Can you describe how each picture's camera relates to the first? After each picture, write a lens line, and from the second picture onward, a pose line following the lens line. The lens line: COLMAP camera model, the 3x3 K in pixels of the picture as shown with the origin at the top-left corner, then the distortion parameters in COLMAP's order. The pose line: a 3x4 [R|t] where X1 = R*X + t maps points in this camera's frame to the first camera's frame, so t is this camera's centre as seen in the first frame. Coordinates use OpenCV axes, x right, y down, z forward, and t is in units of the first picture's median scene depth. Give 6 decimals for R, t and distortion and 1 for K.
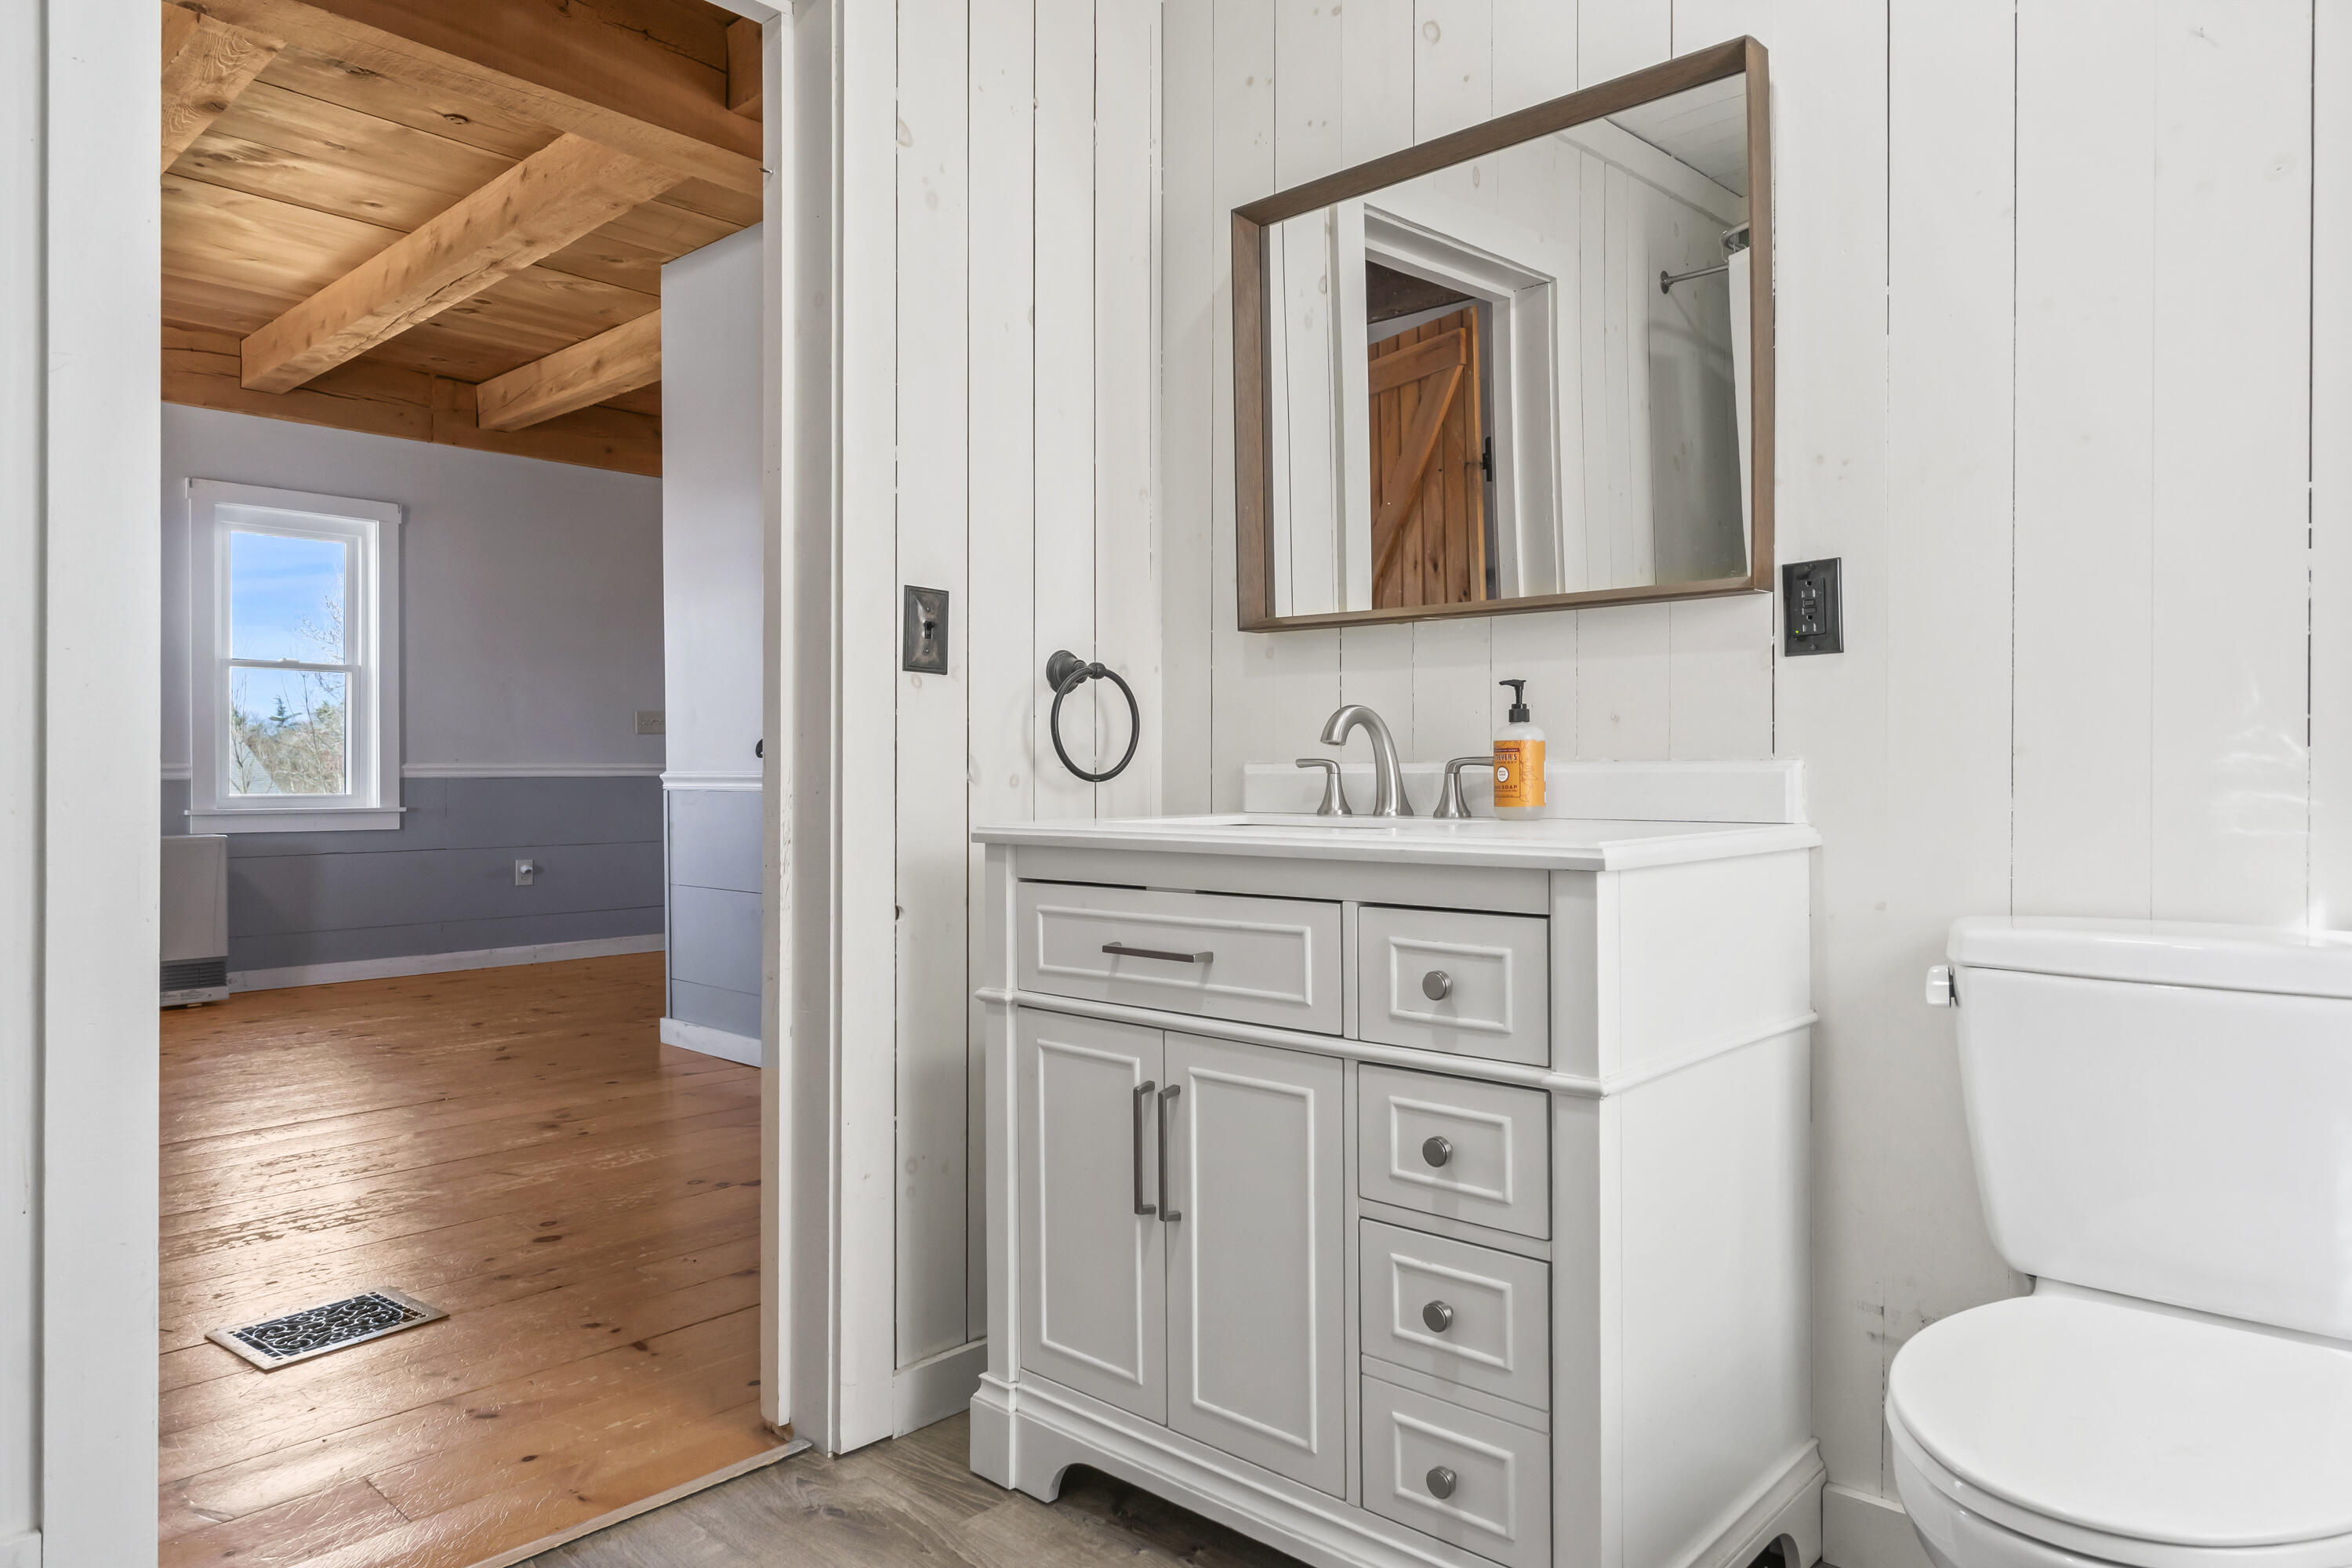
lens RADIAL K [[1479.1, 0, 1172.5], [0, 1479.1, 777.0], [0, 0, 1]] dist [0.002316, 0.001167]
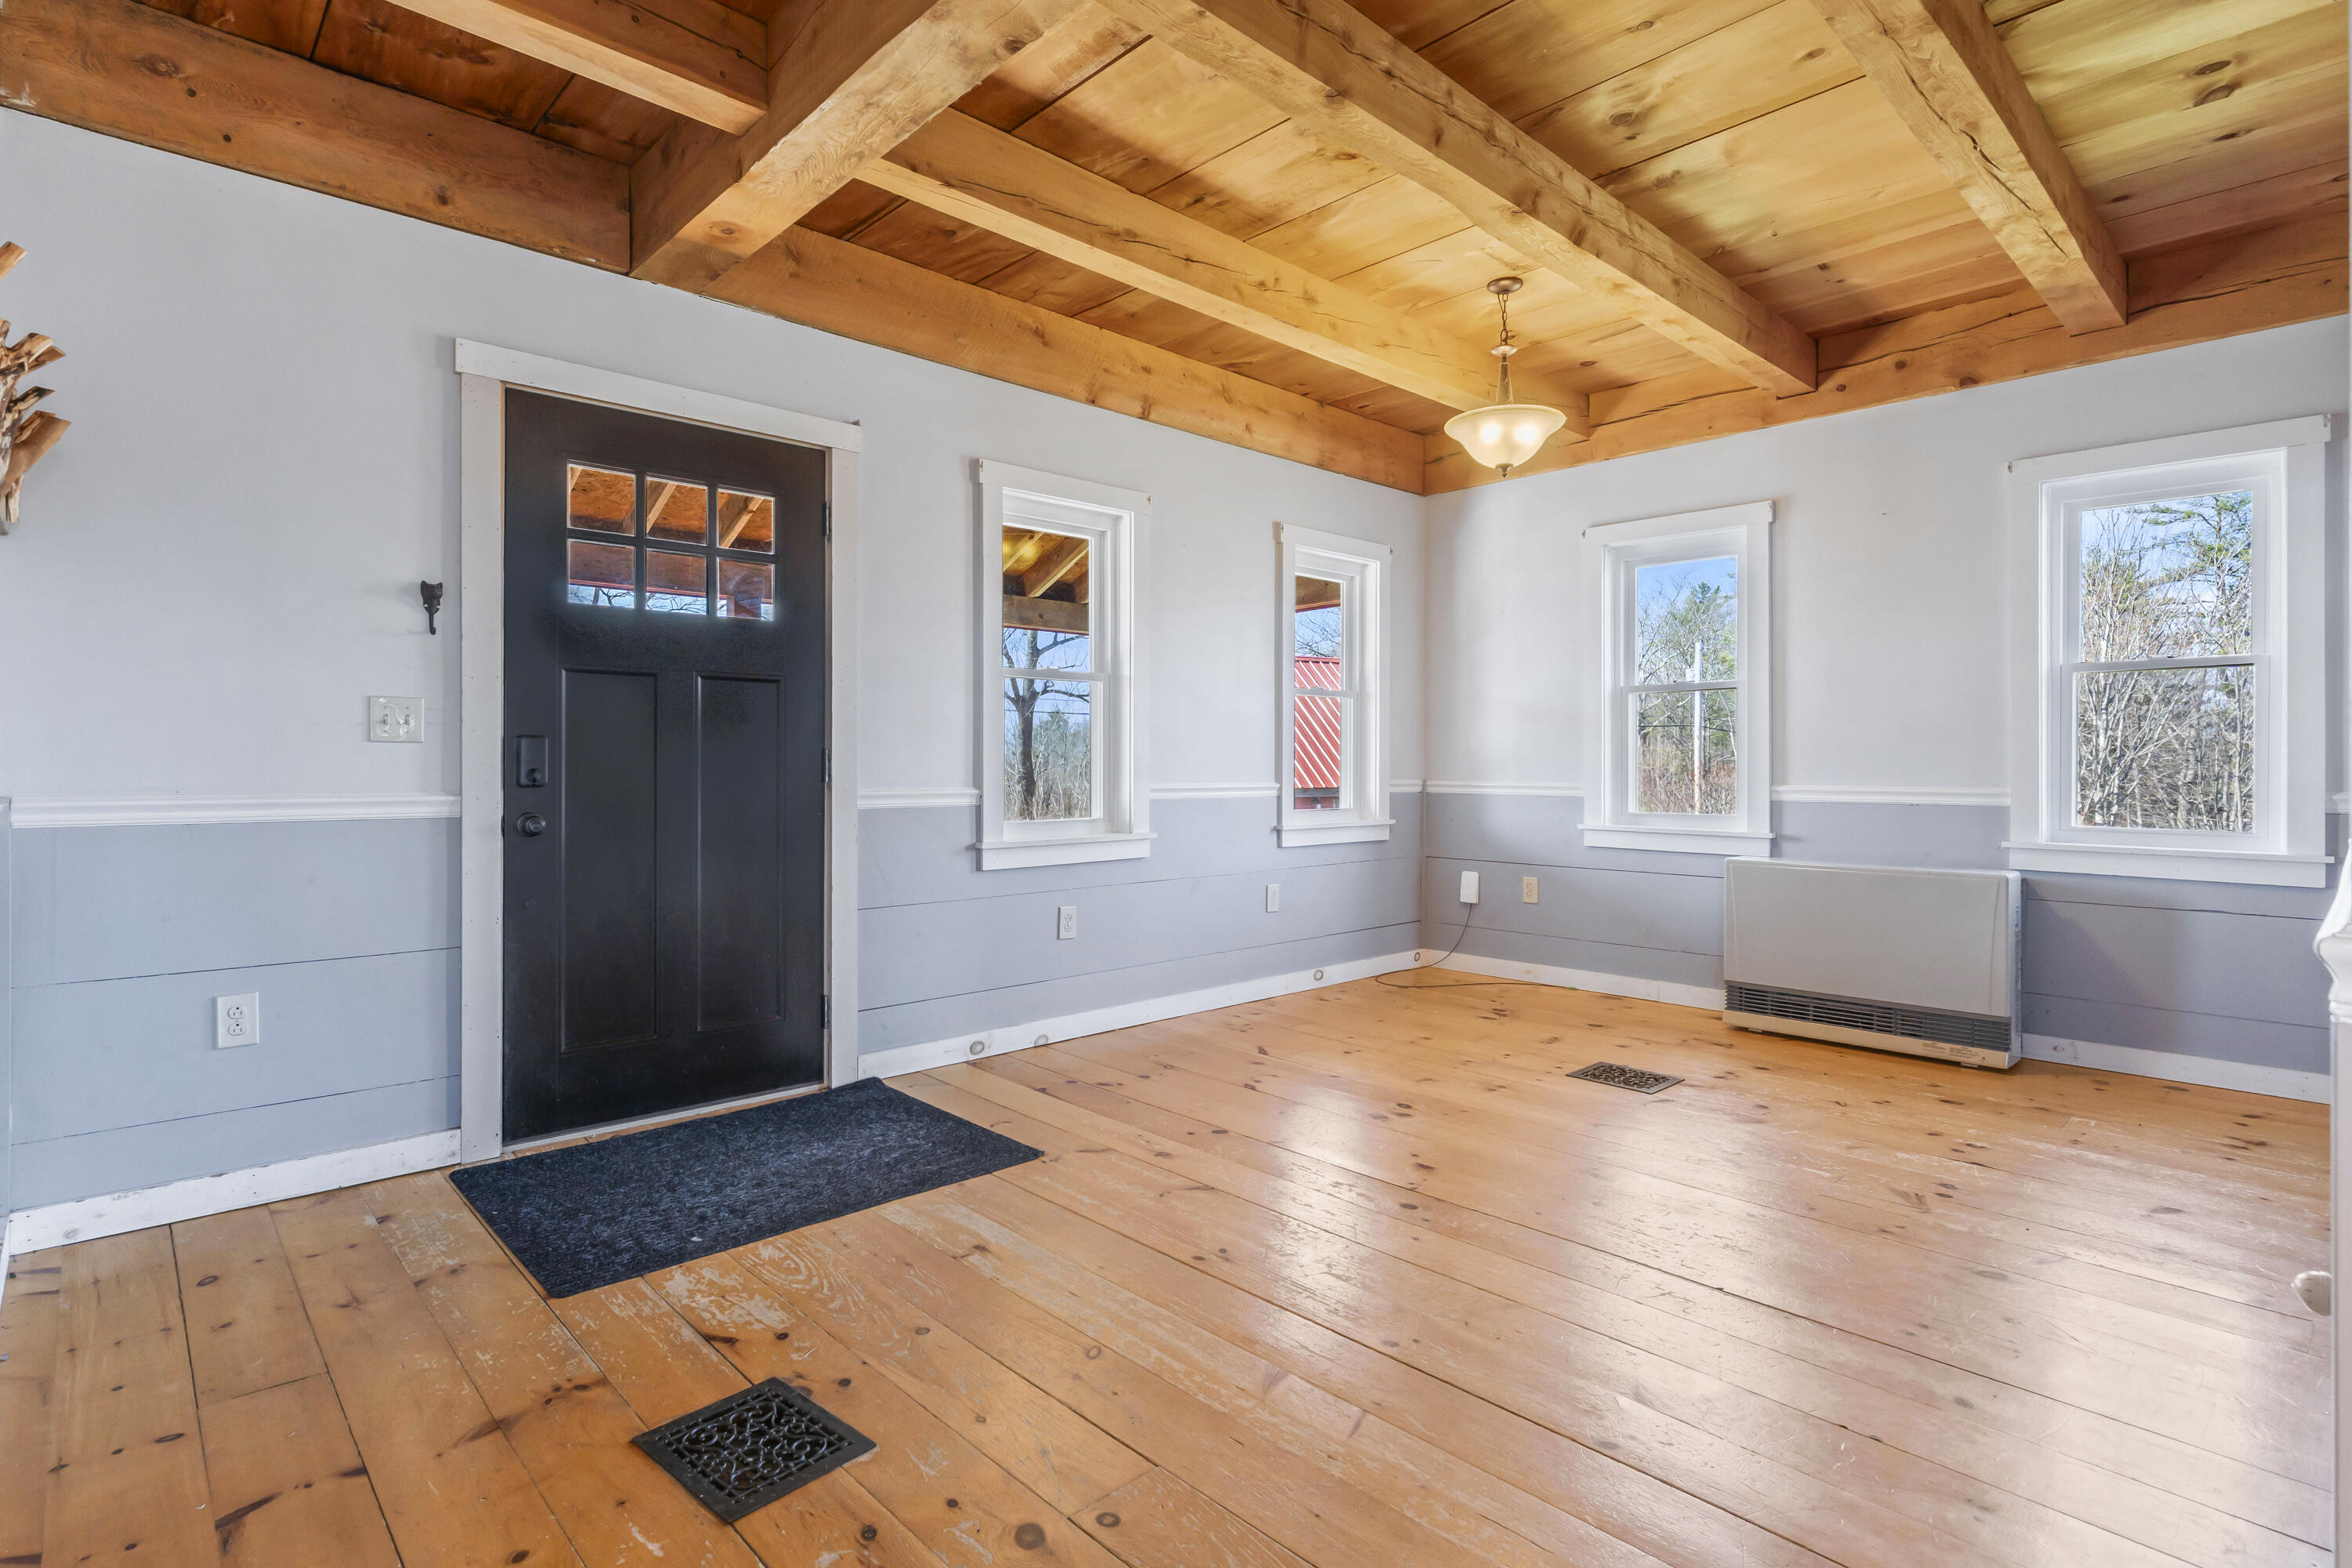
lens RADIAL K [[1143.8, 0, 1162.6], [0, 1143.8, 762.1], [0, 0, 1]] dist [-0.003259, -0.002448]
pose [[-0.070973, -0.000994, -0.997478, 0.040807], [-0.009316, 0.999957, -0.000334, -0.017963], [0.997435, 0.009269, -0.070979, 0.505644]]
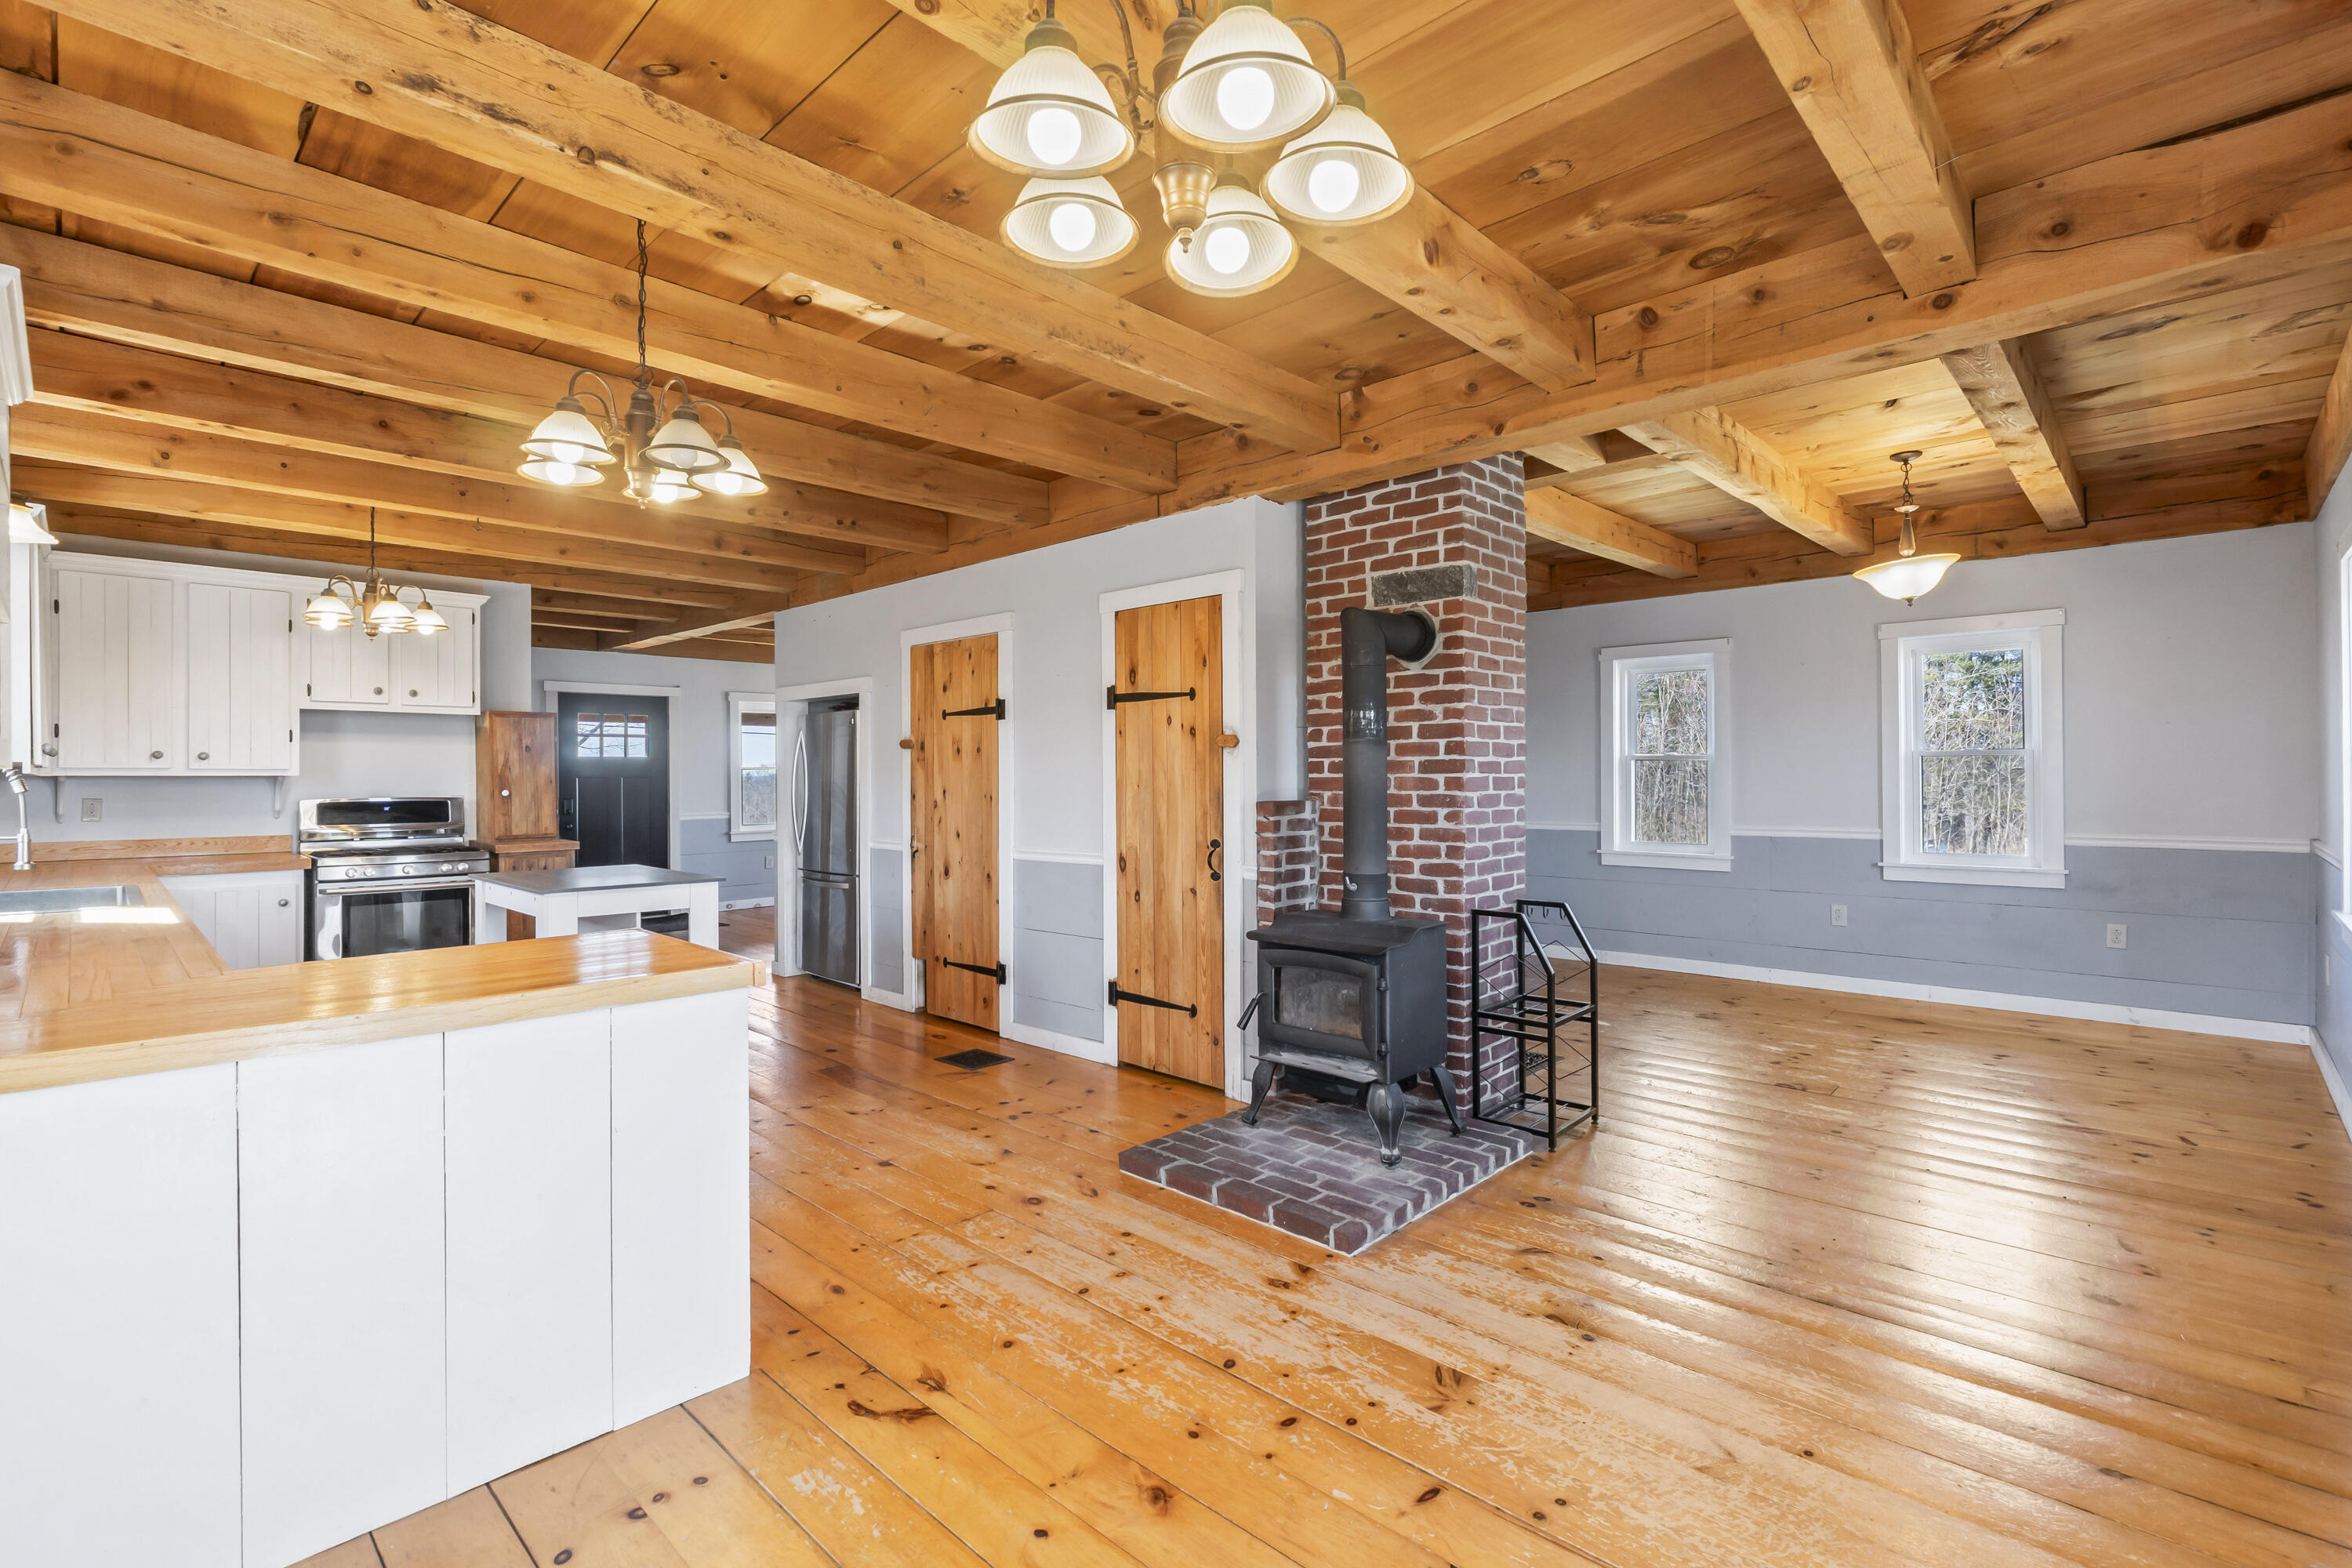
lens RADIAL K [[1071.8, 0, 1163.1], [0, 1071.8, 771.5], [0, 0, 1]] dist [-0.011325, -0.000275]
pose [[-0.013890, -0.000812, -0.999903, 1.011604], [-0.002064, 0.999998, -0.000783, -0.063636], [0.999901, 0.002052, -0.013892, 1.031232]]
